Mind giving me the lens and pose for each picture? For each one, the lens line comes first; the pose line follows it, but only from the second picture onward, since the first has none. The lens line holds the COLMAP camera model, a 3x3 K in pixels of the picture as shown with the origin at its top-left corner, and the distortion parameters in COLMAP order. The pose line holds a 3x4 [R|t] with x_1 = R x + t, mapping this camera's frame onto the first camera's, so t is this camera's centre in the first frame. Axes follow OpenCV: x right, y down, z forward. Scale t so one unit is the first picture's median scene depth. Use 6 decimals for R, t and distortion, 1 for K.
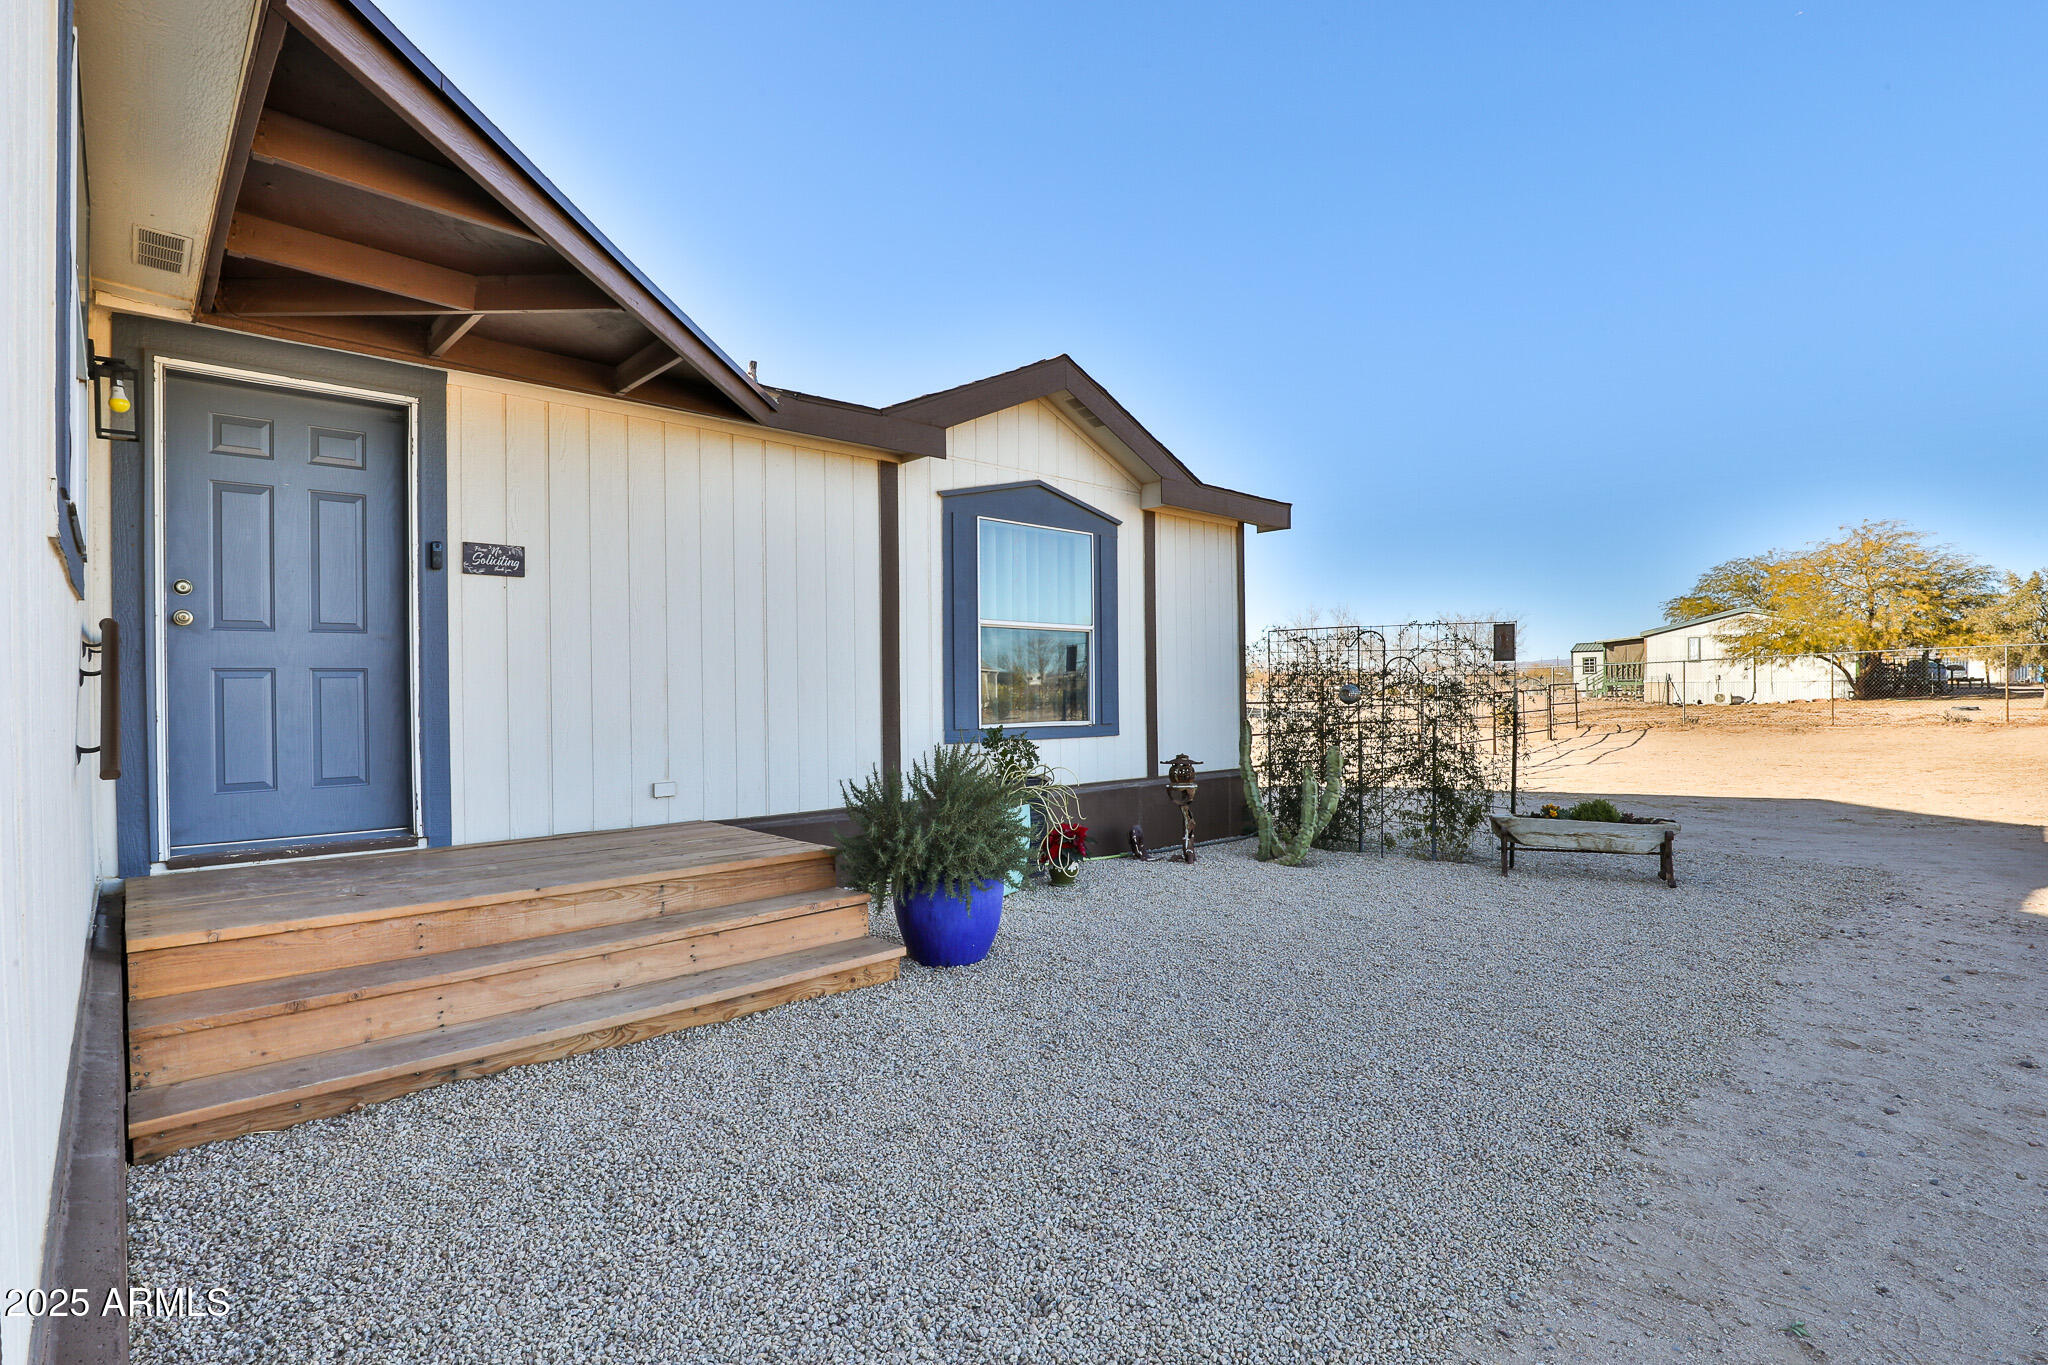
lens RADIAL K [[991.7, 0, 1029.7], [0, 991.7, 692.5], [0, 0, 1]] dist [-0.037045, 0.006105]
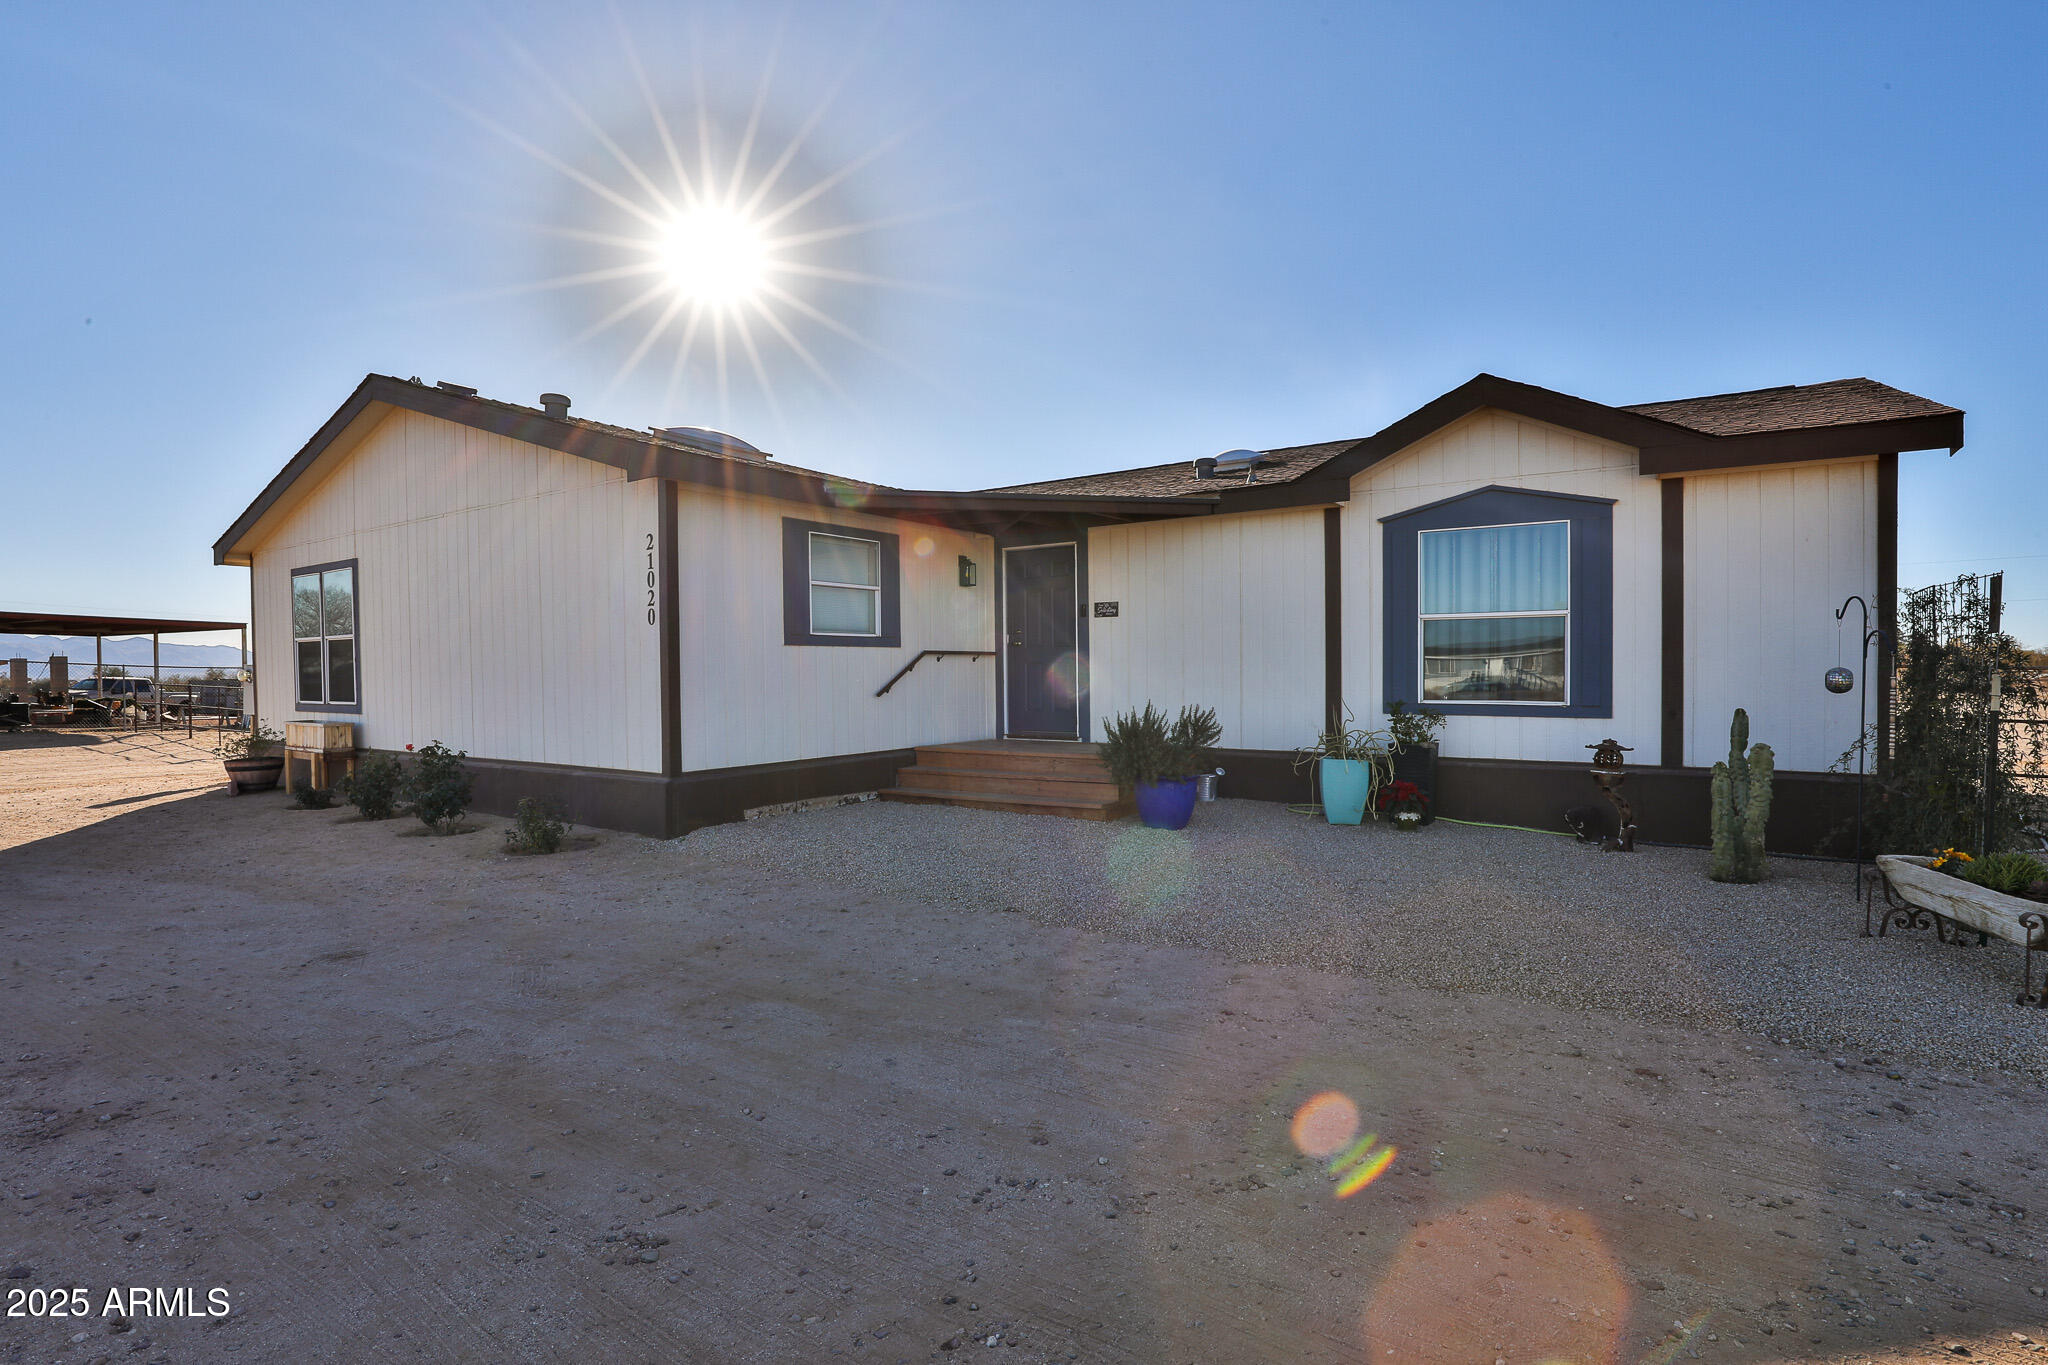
lens RADIAL K [[991.7, 0, 1029.7], [0, 991.7, 692.5], [0, 0, 1]] dist [-0.037045, 0.006105]
pose [[0.227569, 0.026083, -0.973413, 0.964110], [0.000386, 0.999639, 0.026876, -0.009564], [0.973762, -0.006492, 0.227477, 0.230484]]
